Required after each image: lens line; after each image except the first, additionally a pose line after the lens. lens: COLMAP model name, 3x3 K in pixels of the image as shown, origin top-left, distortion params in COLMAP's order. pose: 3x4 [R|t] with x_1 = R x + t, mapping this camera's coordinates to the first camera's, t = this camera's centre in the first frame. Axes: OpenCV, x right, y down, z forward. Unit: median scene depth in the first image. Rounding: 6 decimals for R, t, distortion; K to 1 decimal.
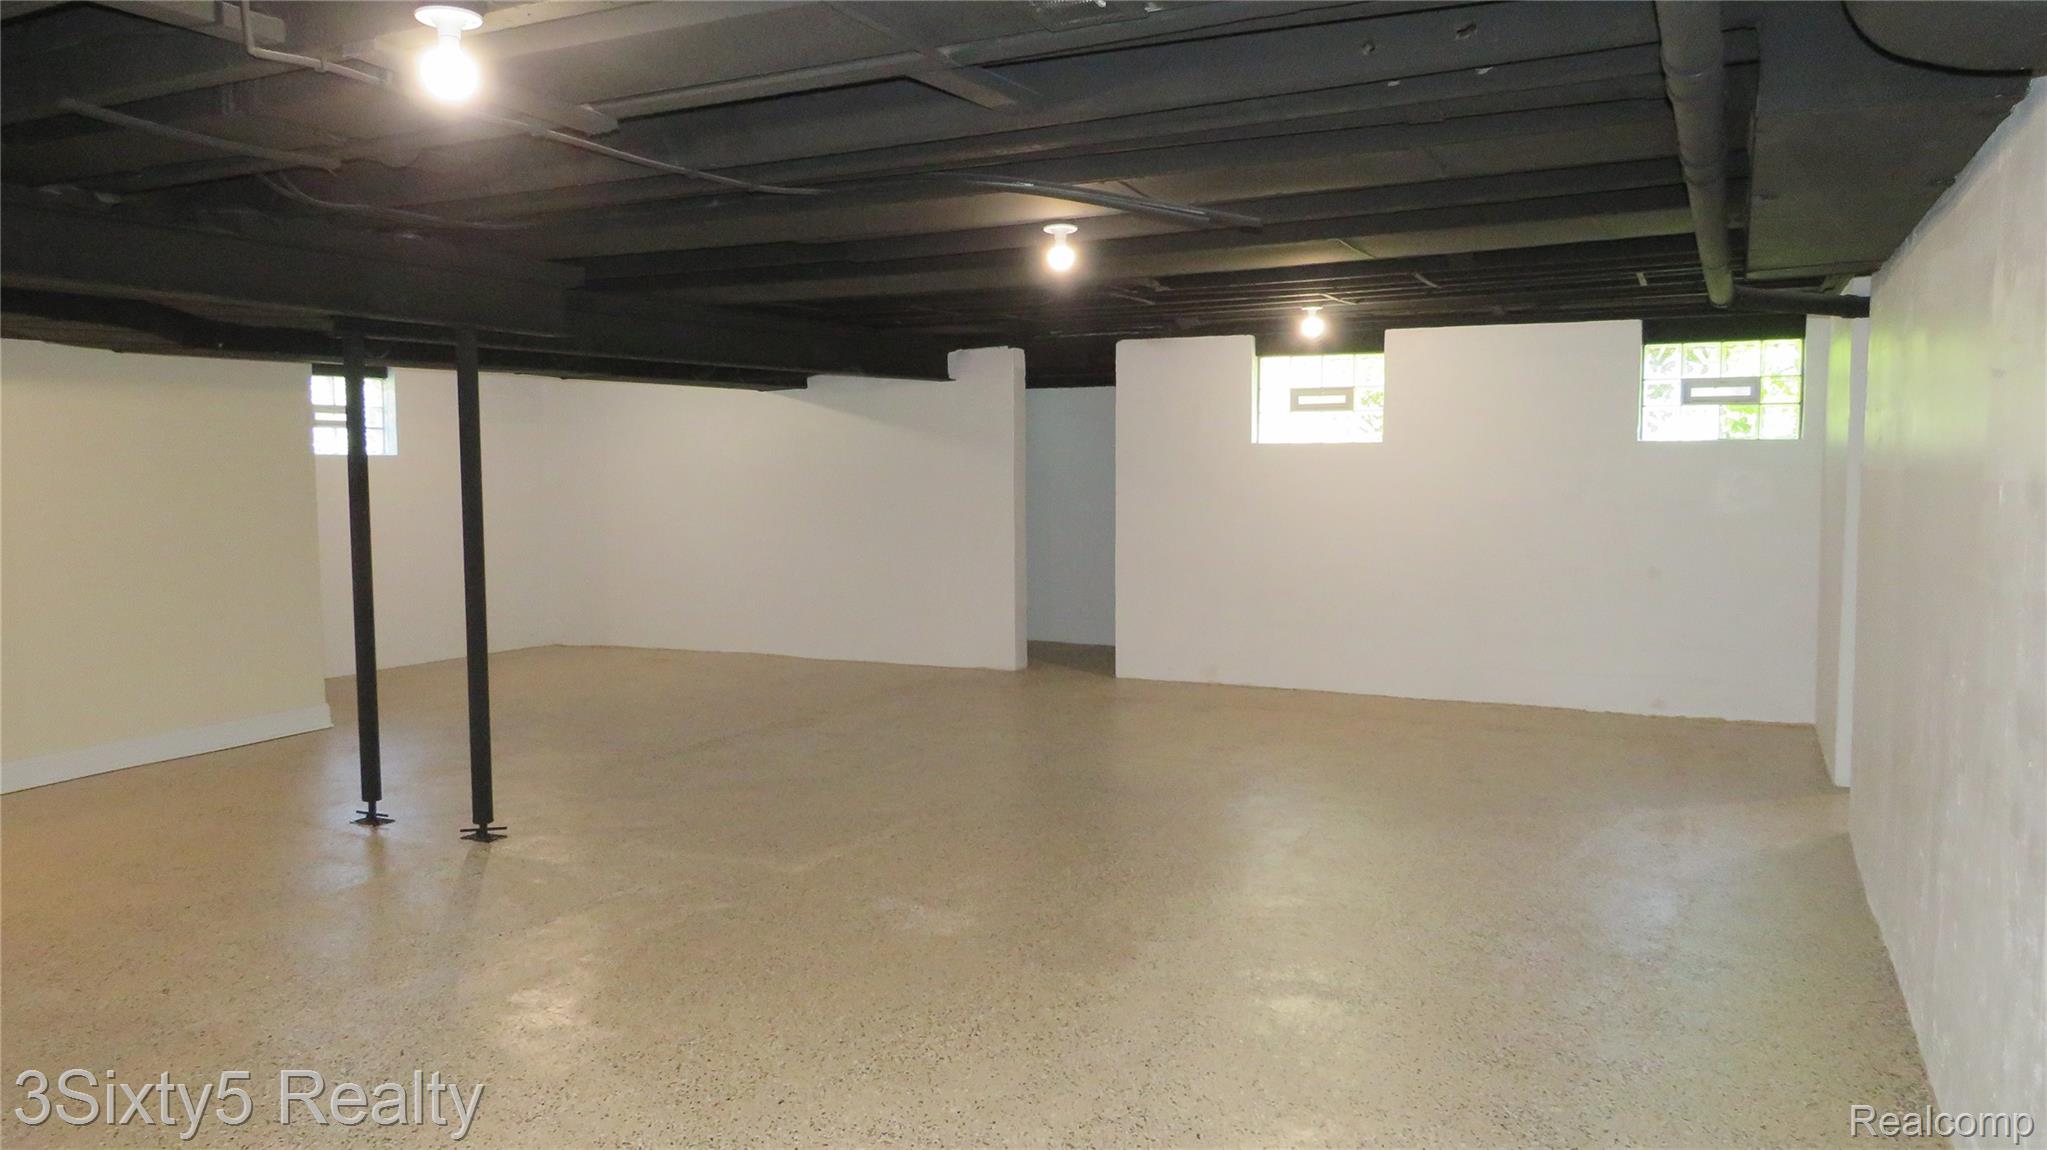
lens RADIAL K [[1481.8, 0, 1023.5], [0, 1481.8, 575.0], [0, 0, 1]] dist [-0.011921, 0.015373]
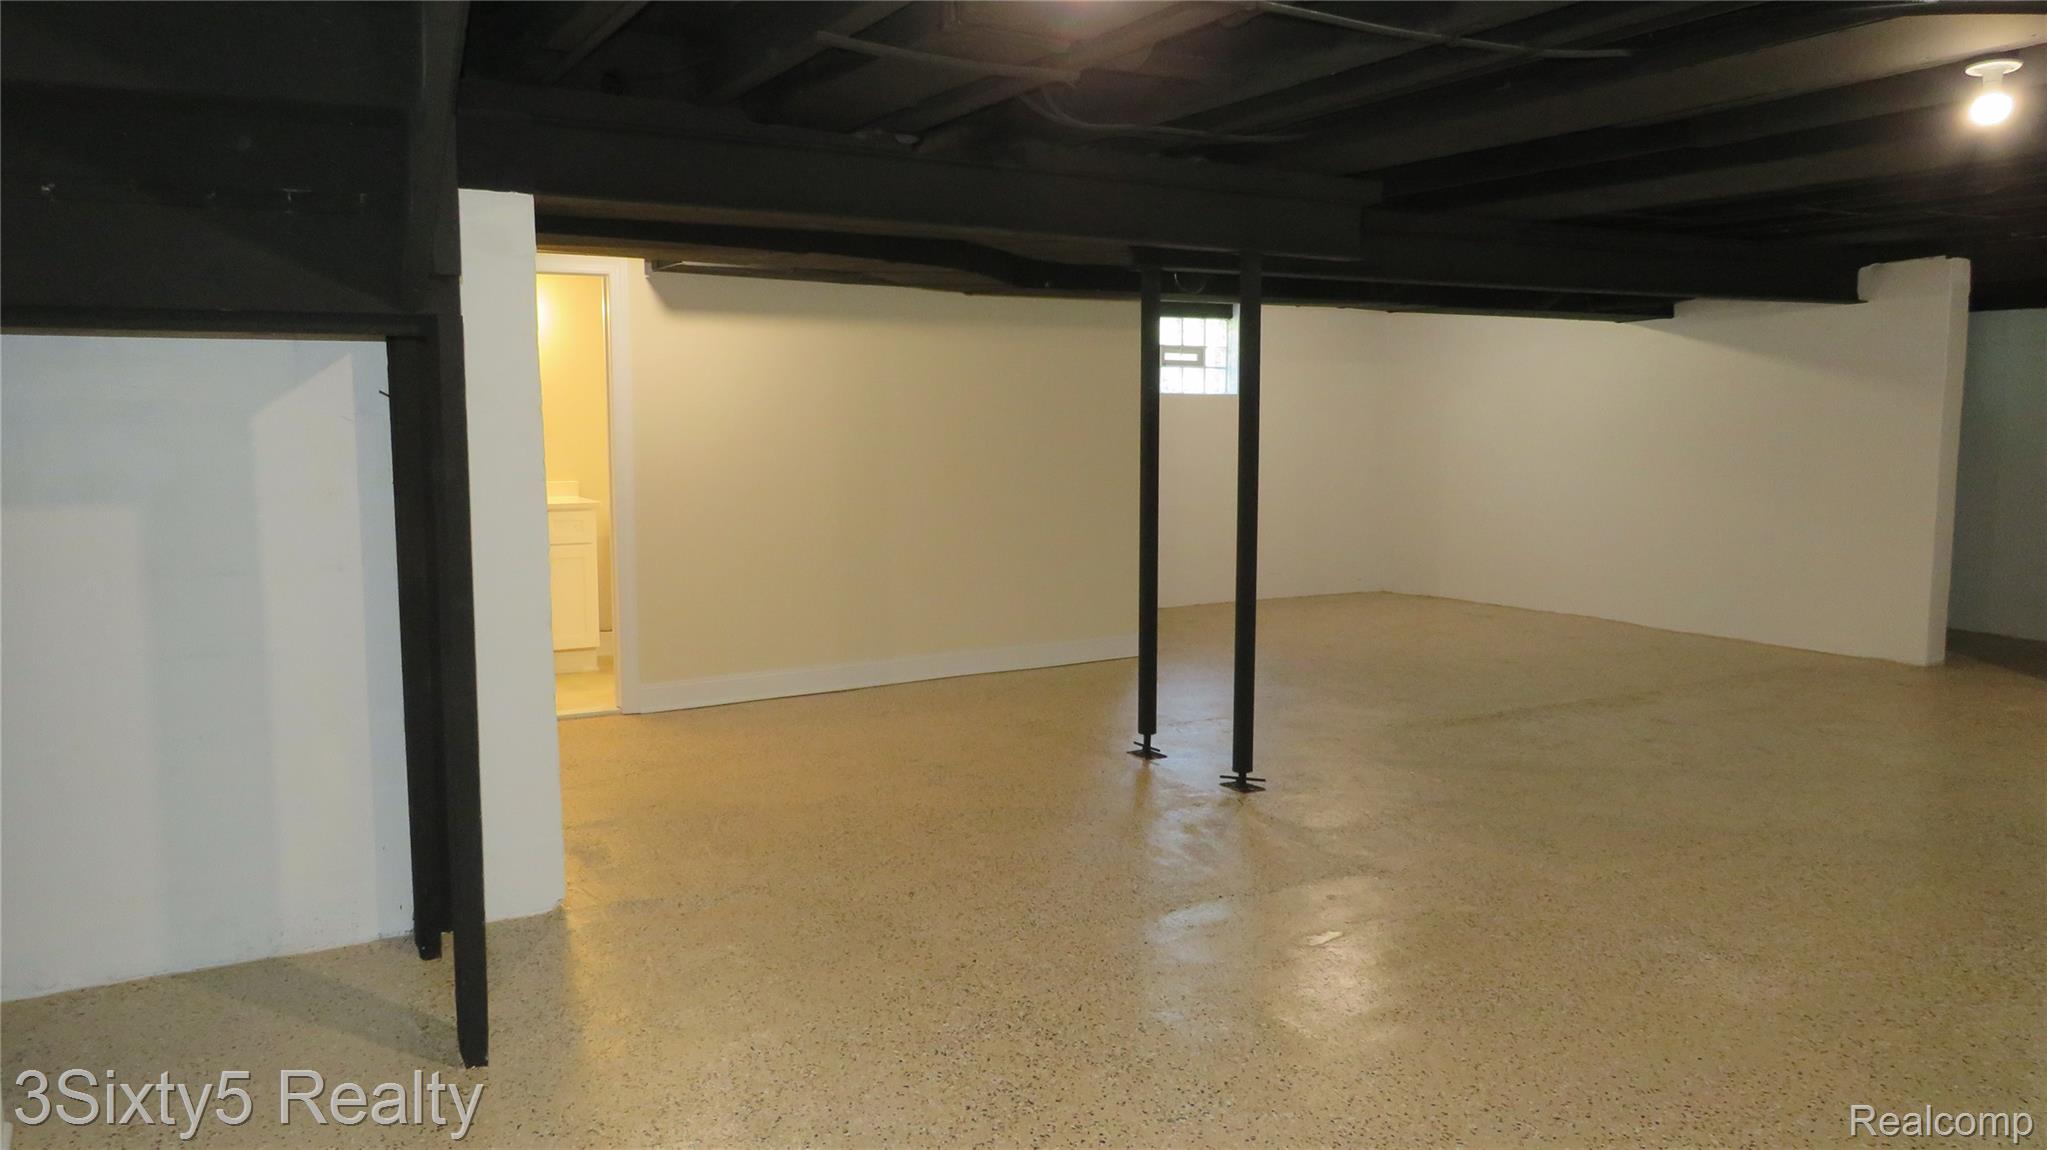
lens RADIAL K [[1481.8, 0, 1023.5], [0, 1481.8, 575.0], [0, 0, 1]] dist [-0.011921, 0.015373]
pose [[0.834677, 0.067956, -0.546531, 0.034434], [-0.048349, 0.997568, 0.050197, -0.001784], [0.548613, -0.015474, 0.835933, 0.117829]]
